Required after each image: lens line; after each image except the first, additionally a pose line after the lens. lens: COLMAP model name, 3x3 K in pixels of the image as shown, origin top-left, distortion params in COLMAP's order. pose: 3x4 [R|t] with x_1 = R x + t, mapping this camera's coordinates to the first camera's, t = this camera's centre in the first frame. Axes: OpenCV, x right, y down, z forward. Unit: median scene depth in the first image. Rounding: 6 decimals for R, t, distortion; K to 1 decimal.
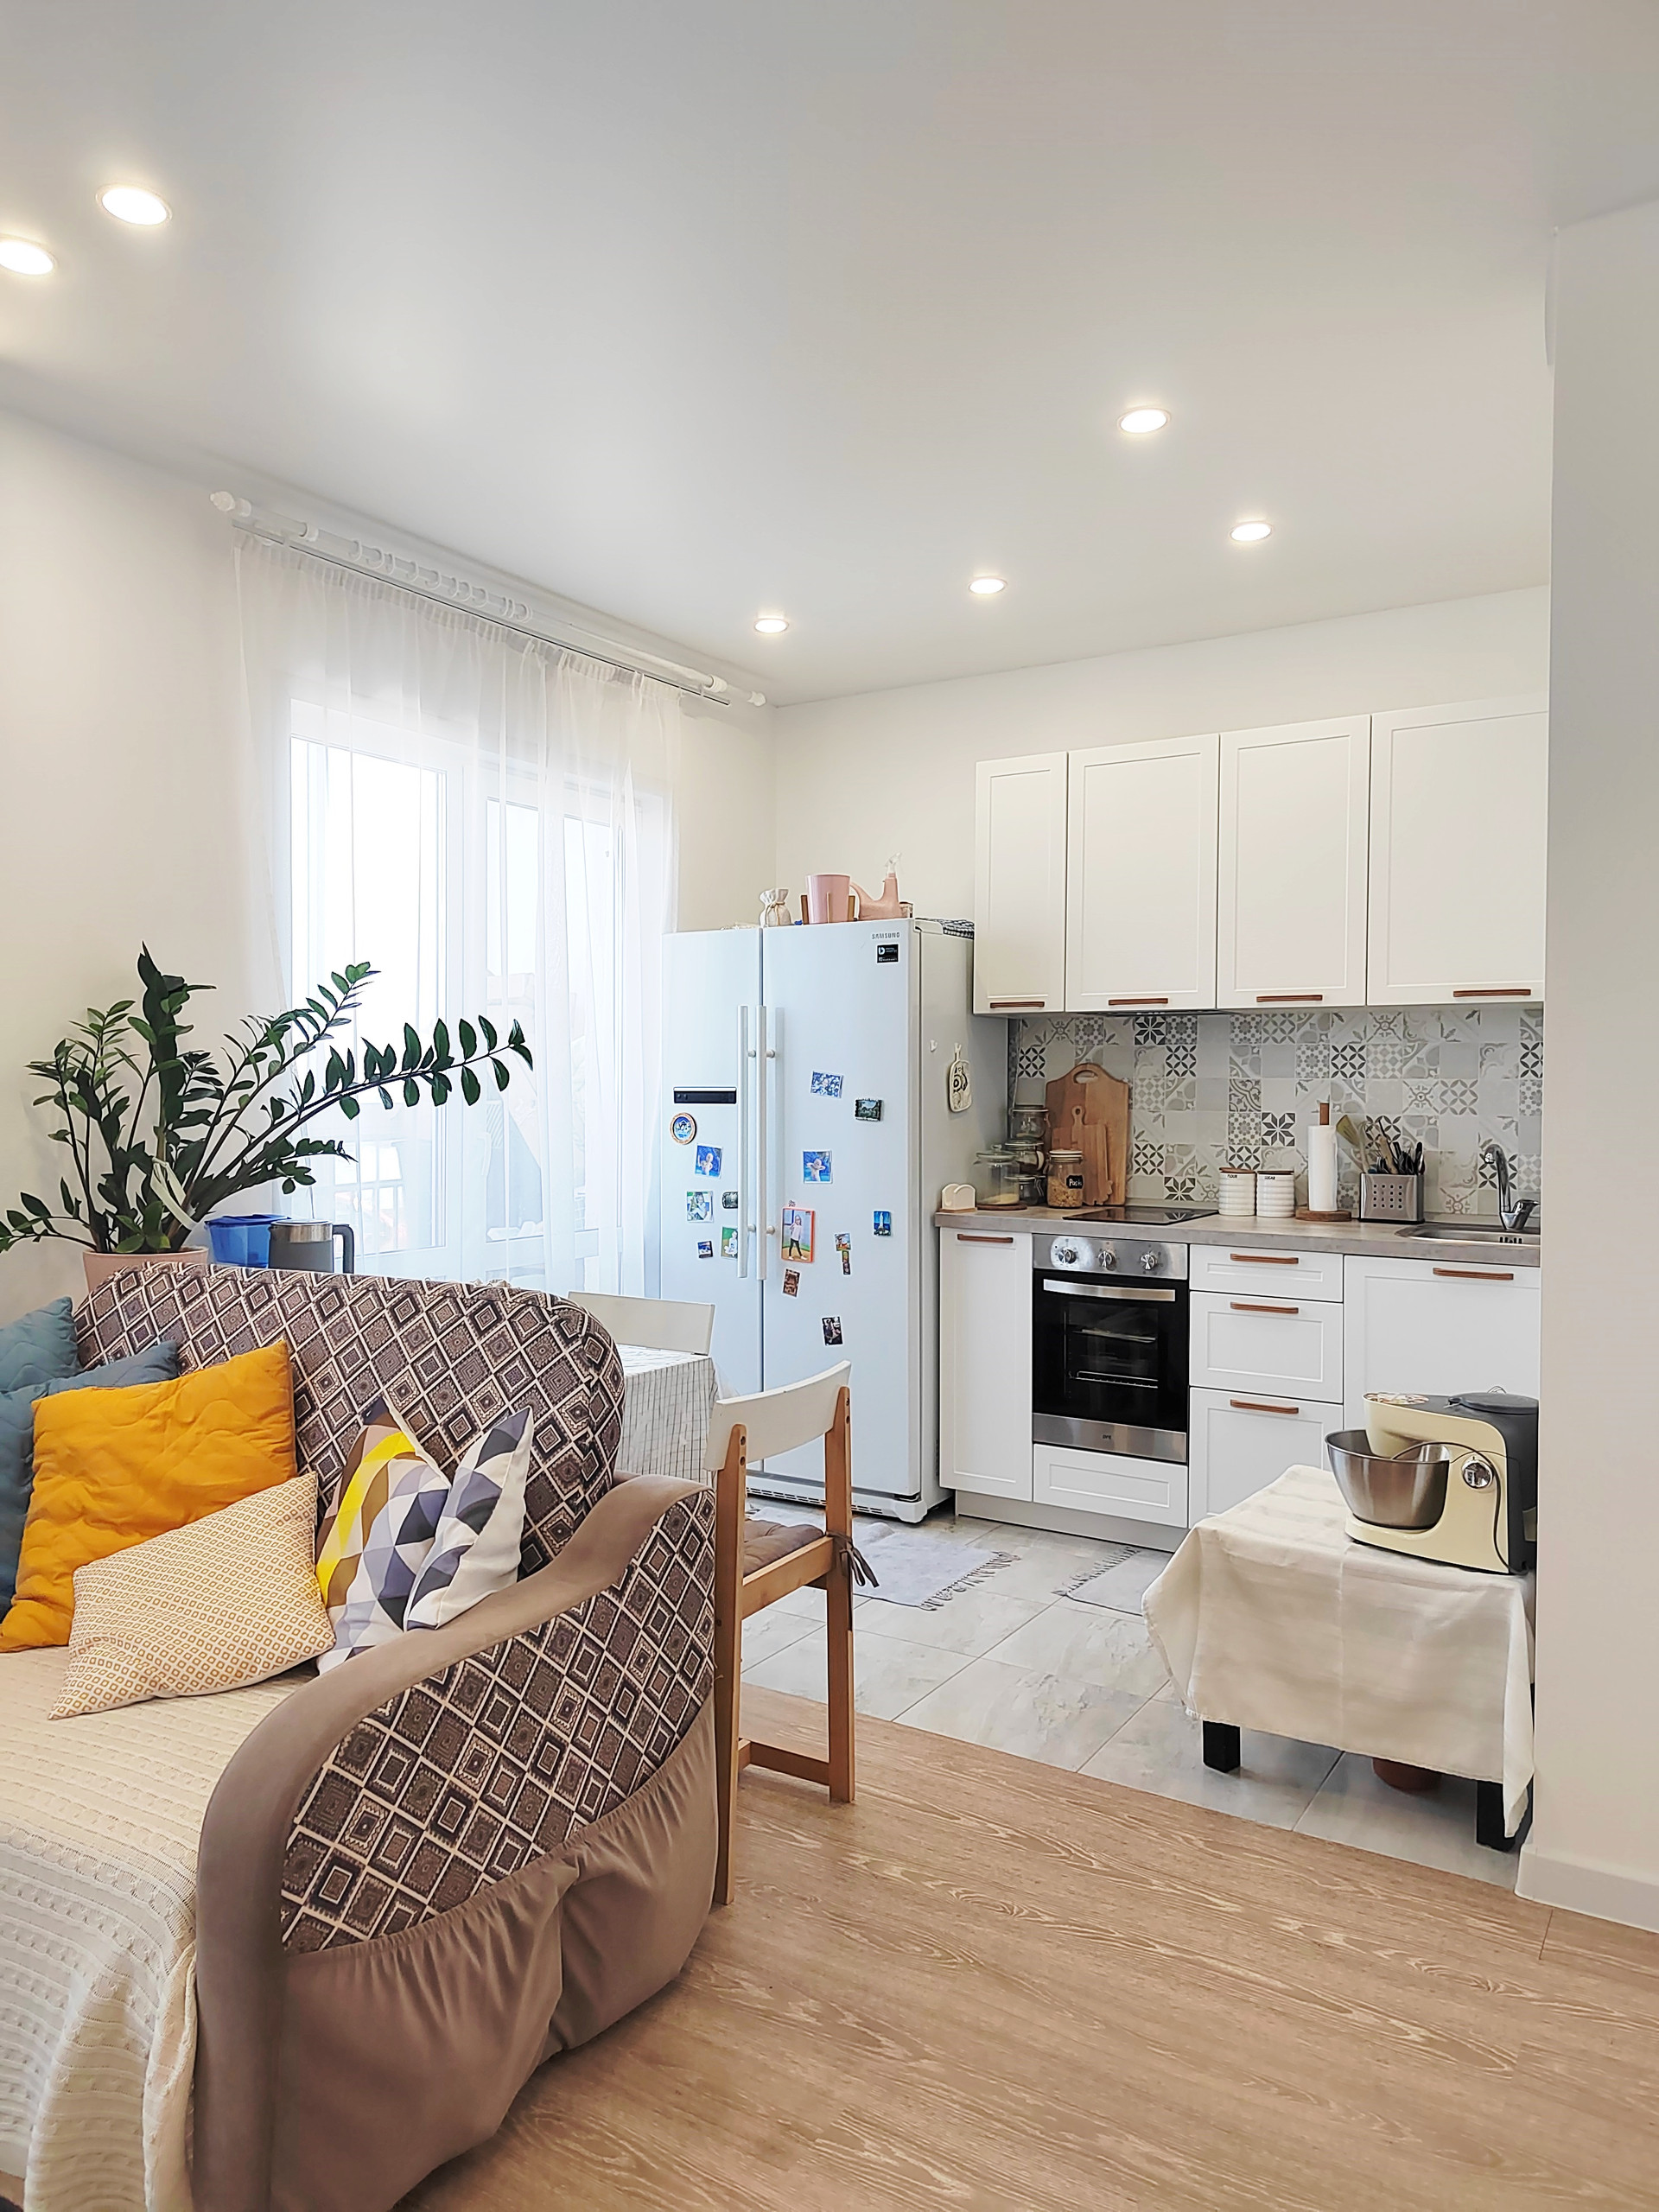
lens RADIAL K [[1502.2, 0, 829.5], [0, 1502.2, 1106.0], [0, 0, 1]] dist [0.049403, -0.040237]
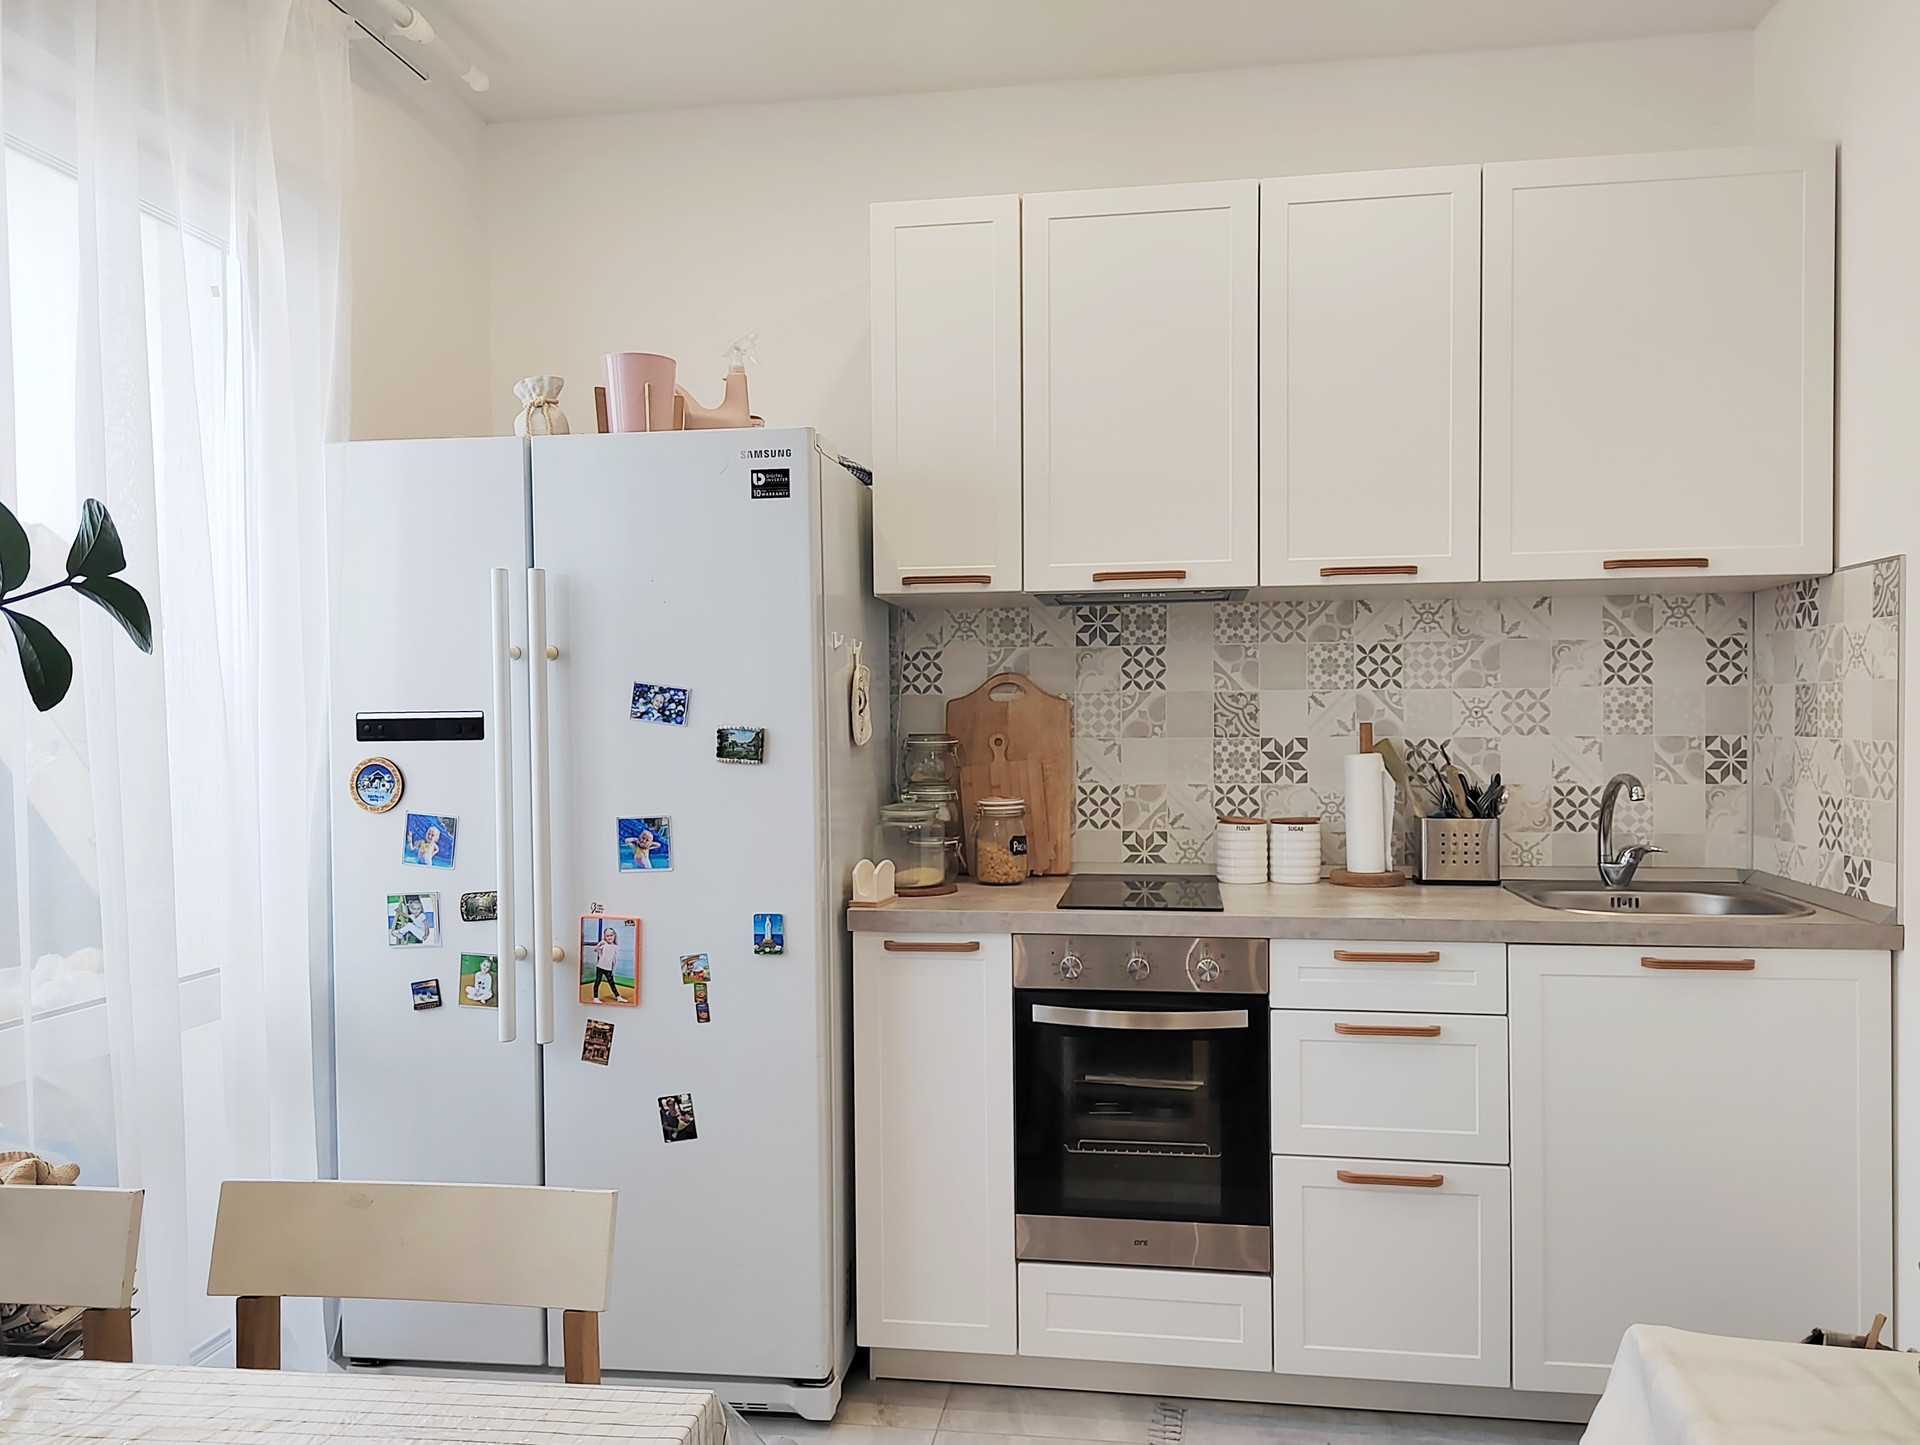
lens RADIAL K [[1374.7, 0, 962.9], [0, 1374.7, 745.1], [0, 0, 1]] dist [0.053318, -0.076793]
pose [[0.914623, -0.020795, 0.403773, -0.112221], [0.019290, 0.999784, 0.007795, -0.000187], [-0.403847, 0.000659, 0.914826, 0.453751]]
